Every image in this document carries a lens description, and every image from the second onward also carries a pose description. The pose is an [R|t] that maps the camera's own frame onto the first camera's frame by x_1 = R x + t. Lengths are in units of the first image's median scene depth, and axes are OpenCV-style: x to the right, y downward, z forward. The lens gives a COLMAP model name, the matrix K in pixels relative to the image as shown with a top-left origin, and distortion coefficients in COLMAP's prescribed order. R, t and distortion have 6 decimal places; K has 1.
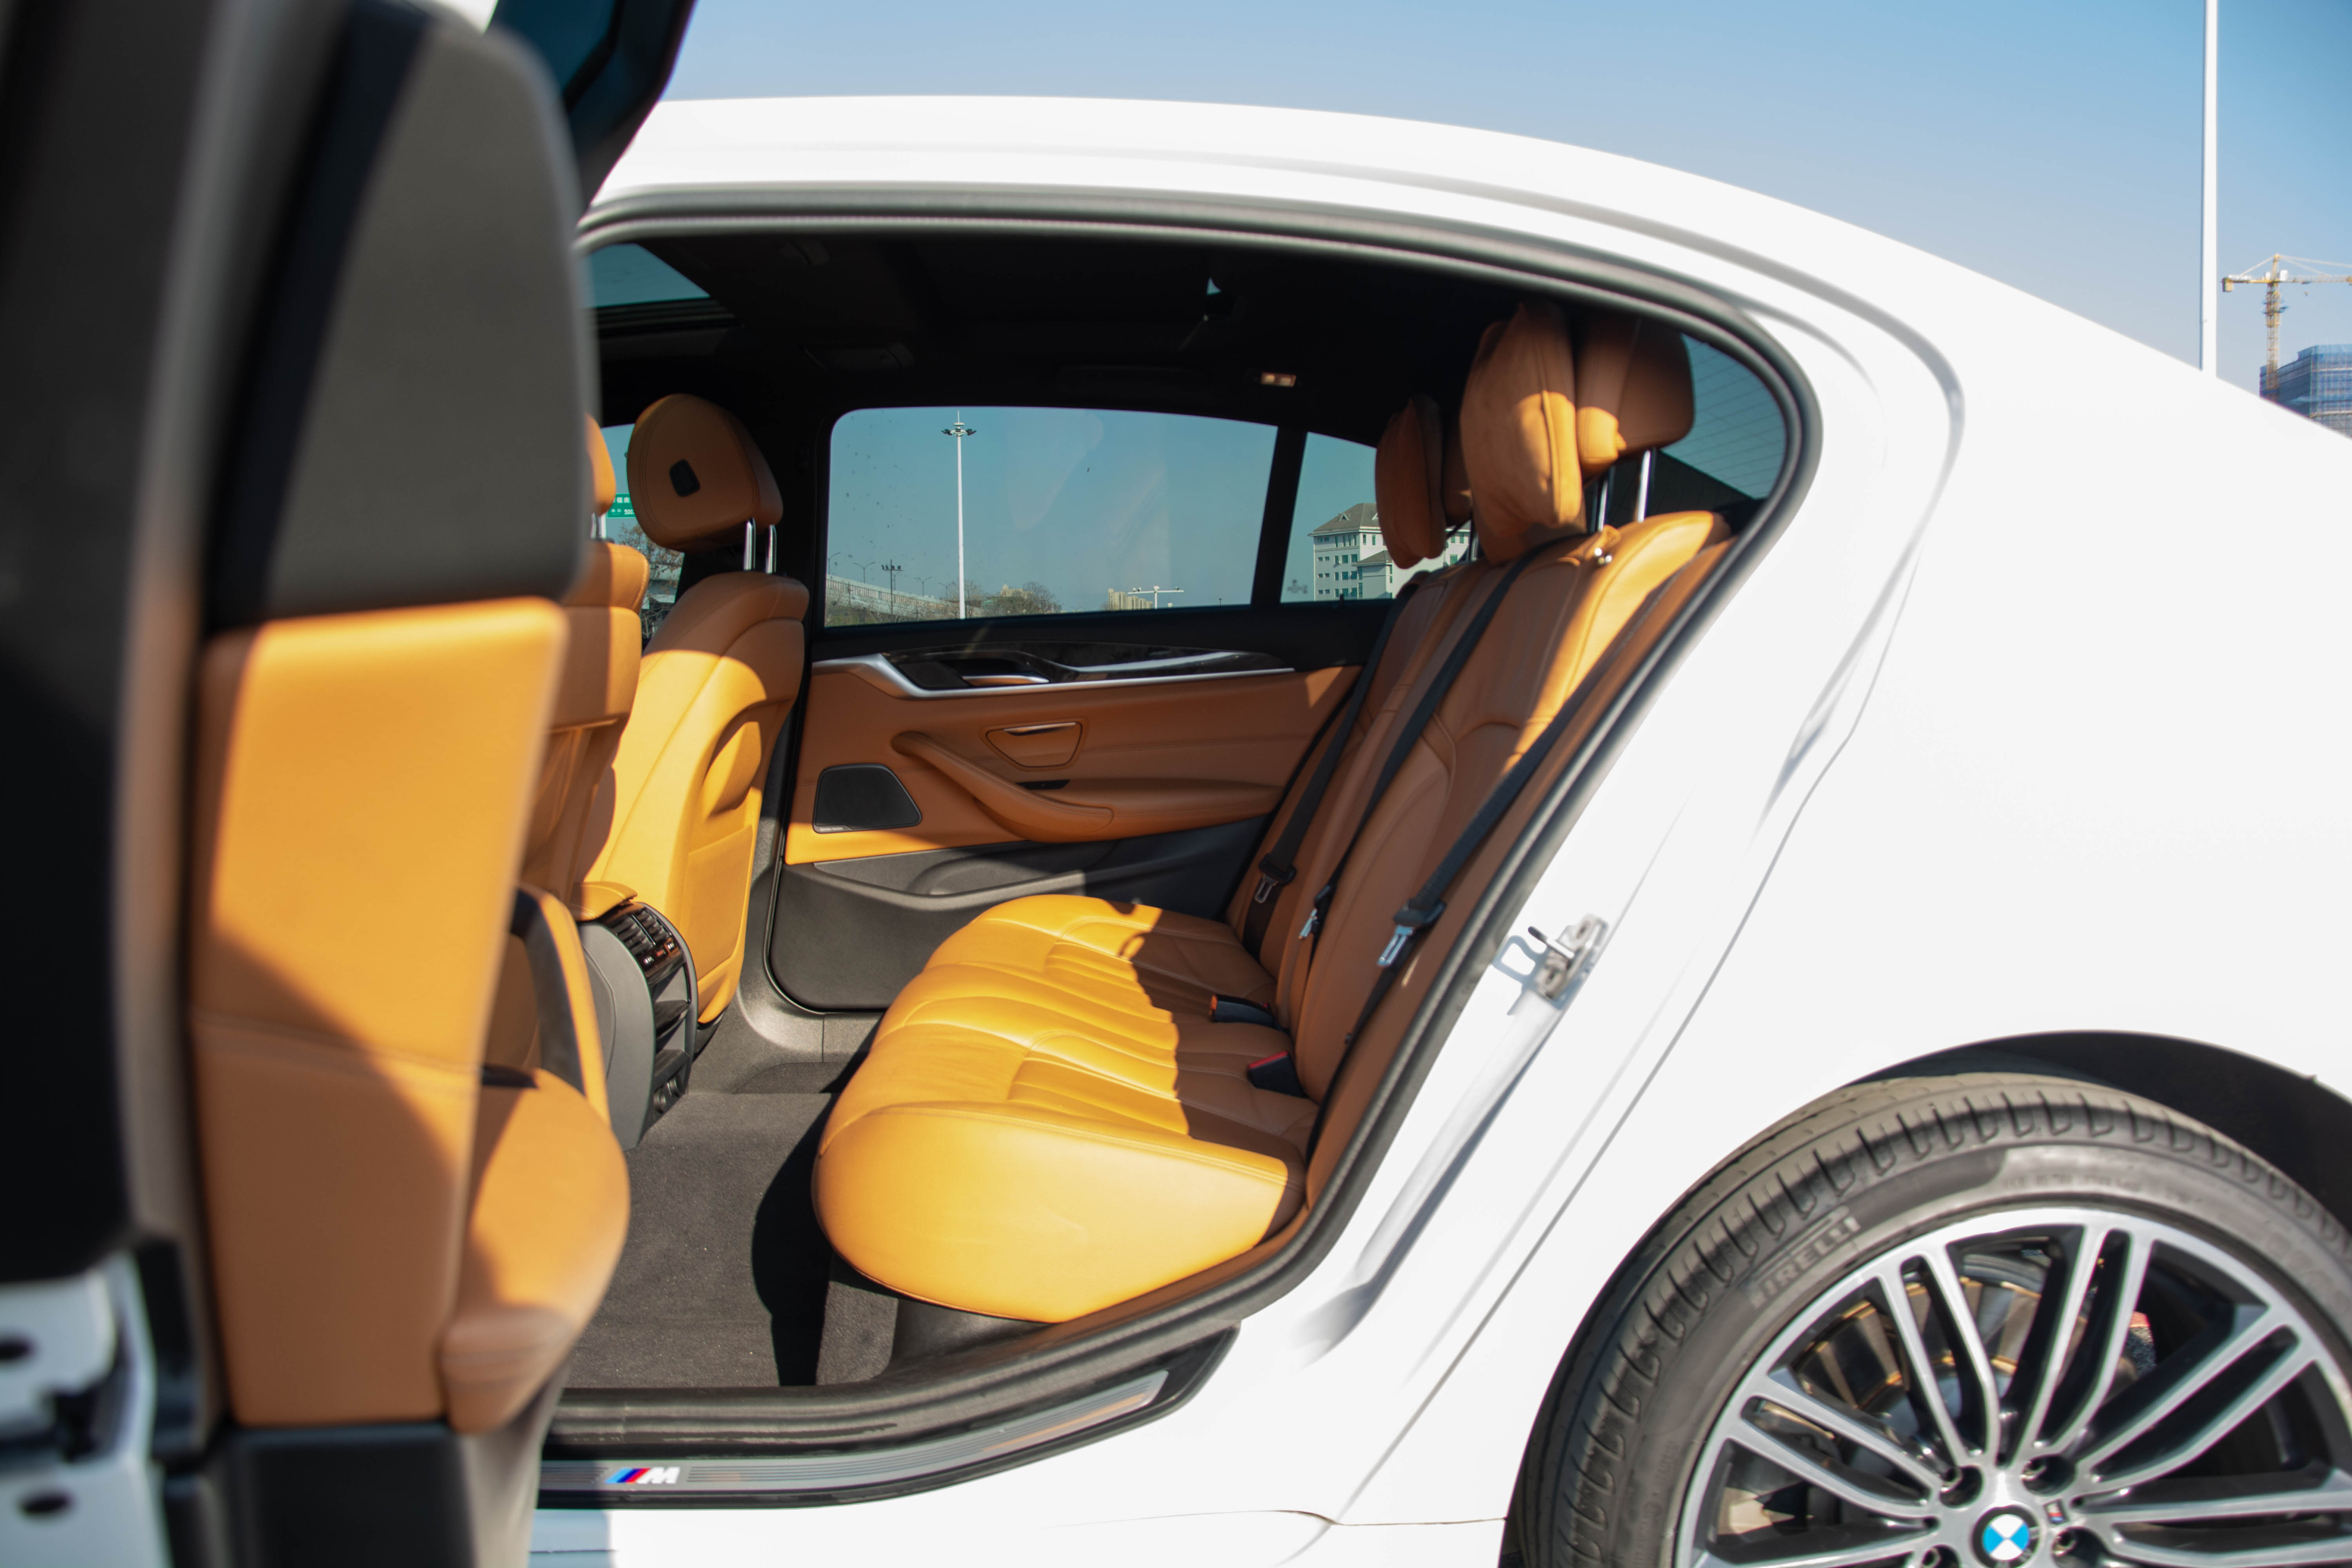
lens RADIAL K [[1859.3, 0, 1192.1], [0, 1859.3, 800.3], [0, 0, 1]] dist [-0.170158, 0.147335]
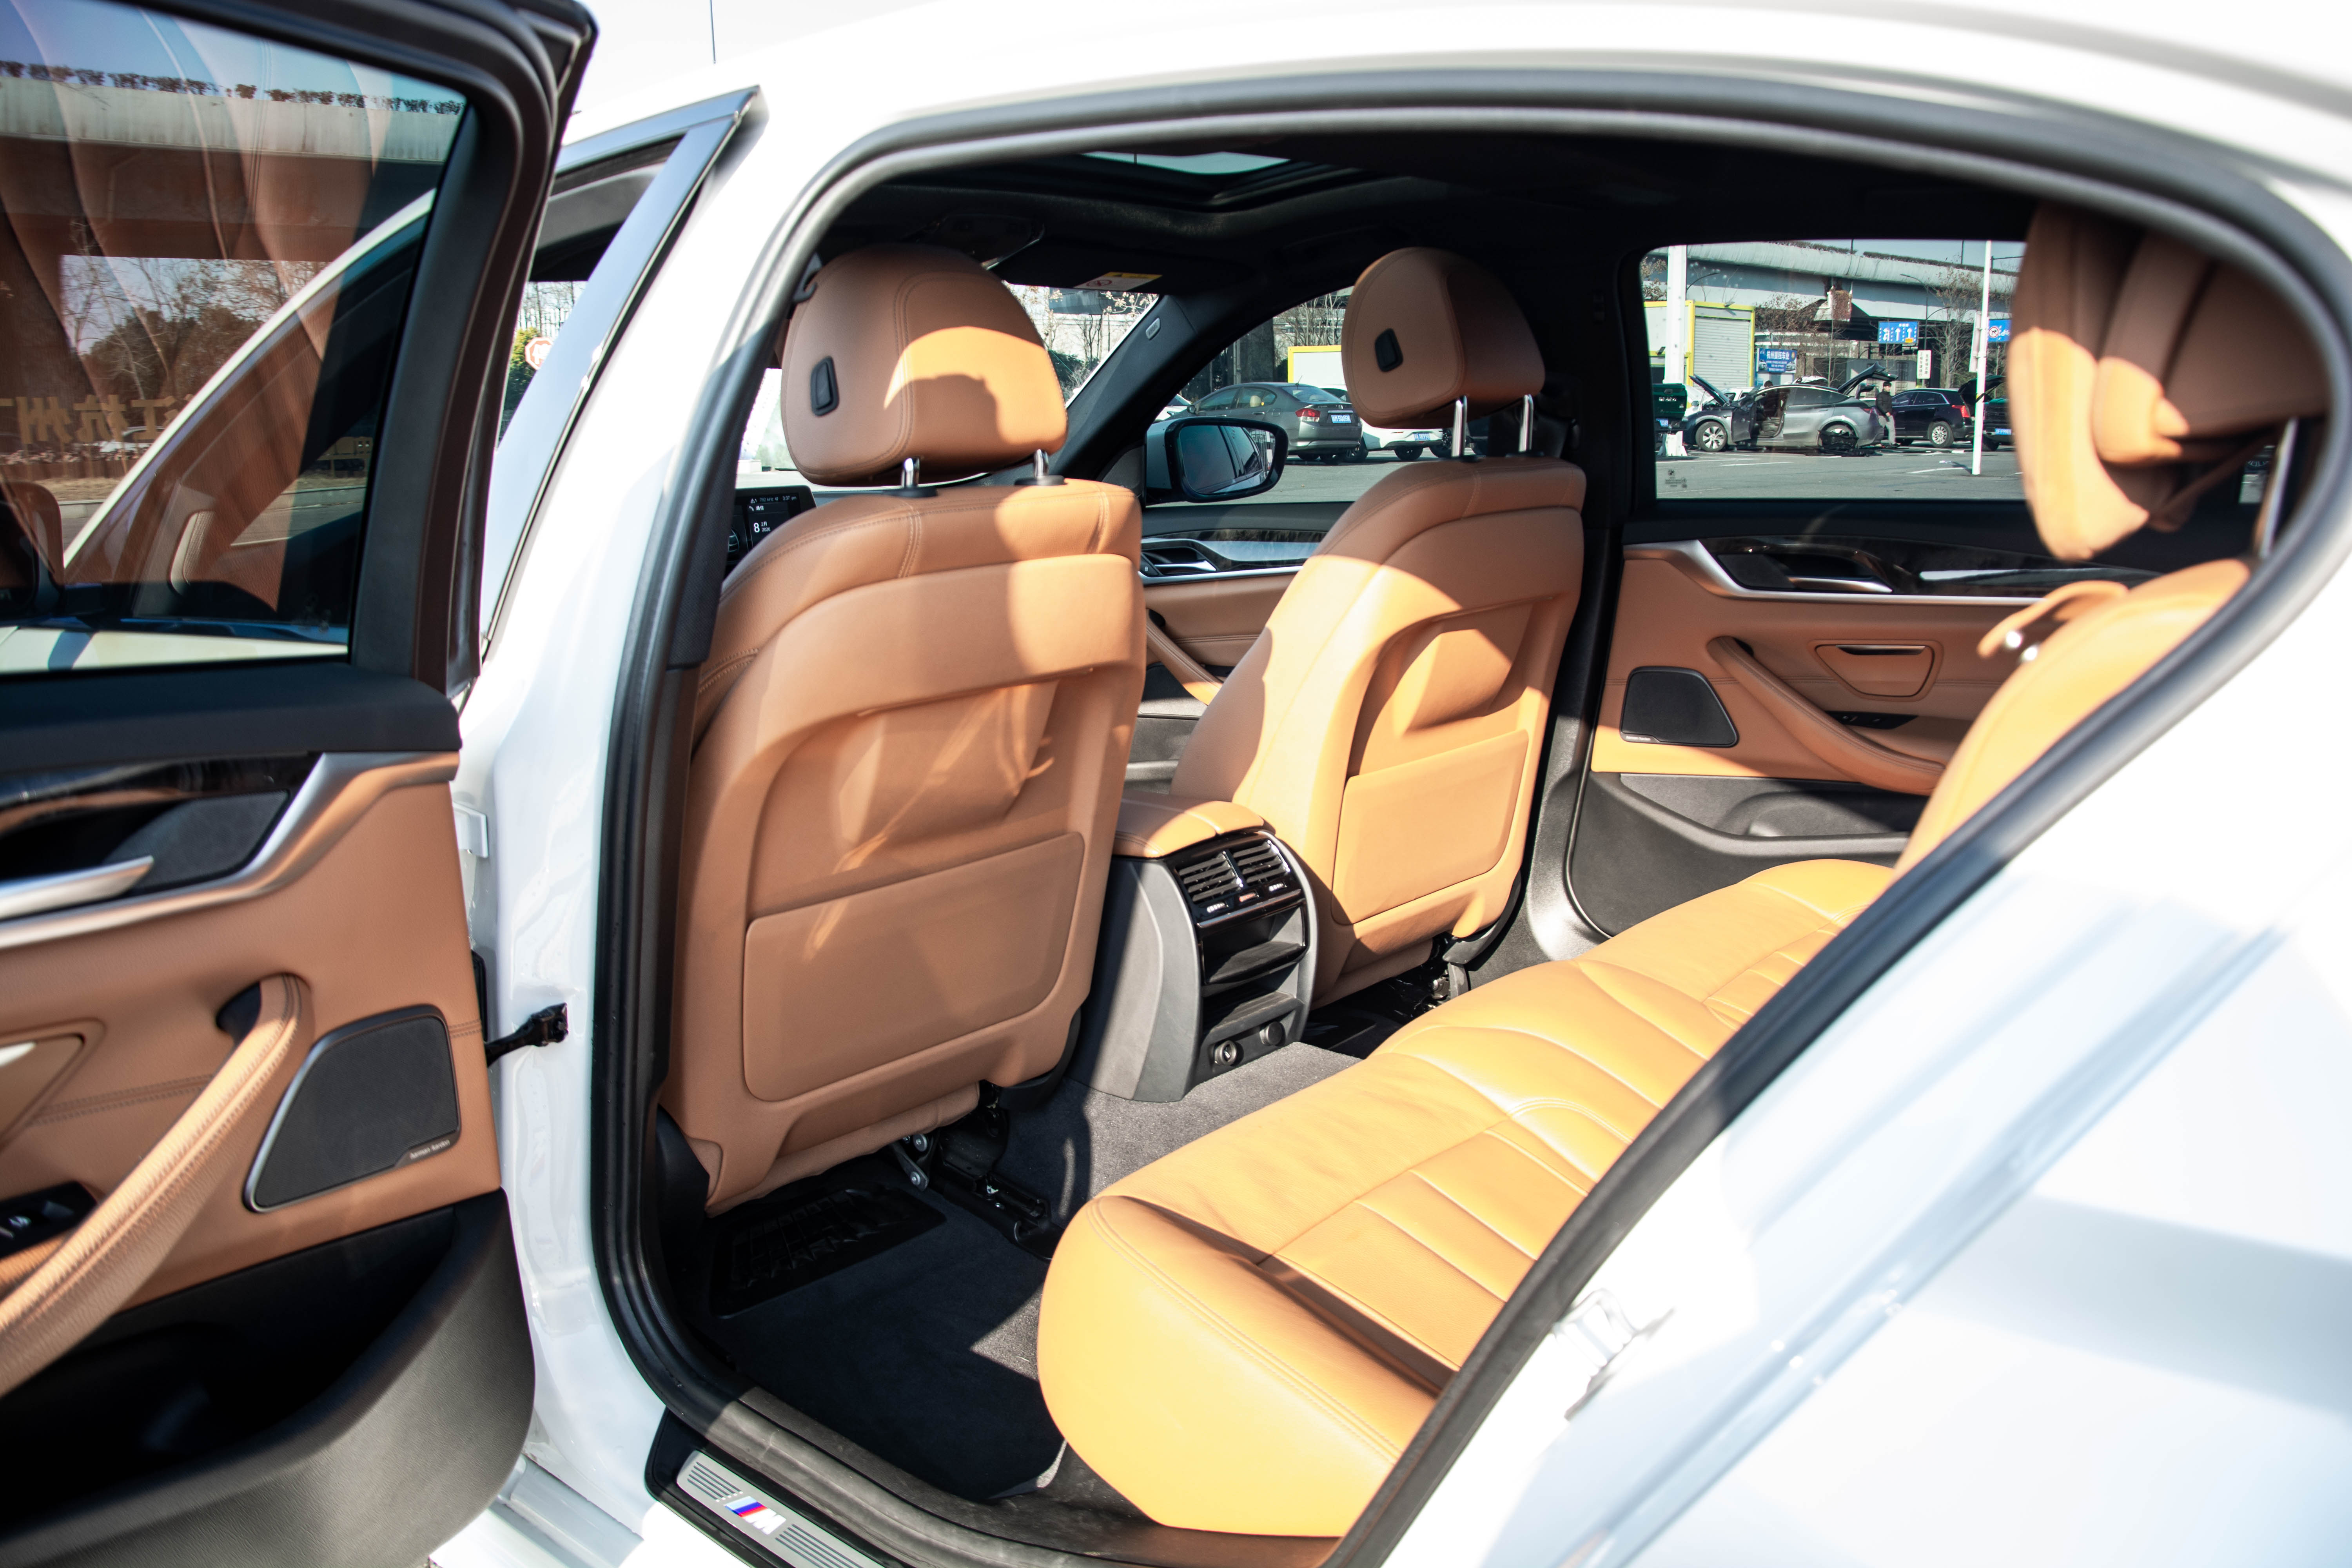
lens RADIAL K [[1859.3, 0, 1192.1], [0, 1859.3, 800.3], [0, 0, 1]] dist [-0.170158, 0.147335]
pose [[0.734954, 0.153789, -0.660448, 0.225602], [-0.052569, 0.983934, 0.170616, -0.092476], [0.676076, -0.090676, 0.731231, 0.231566]]
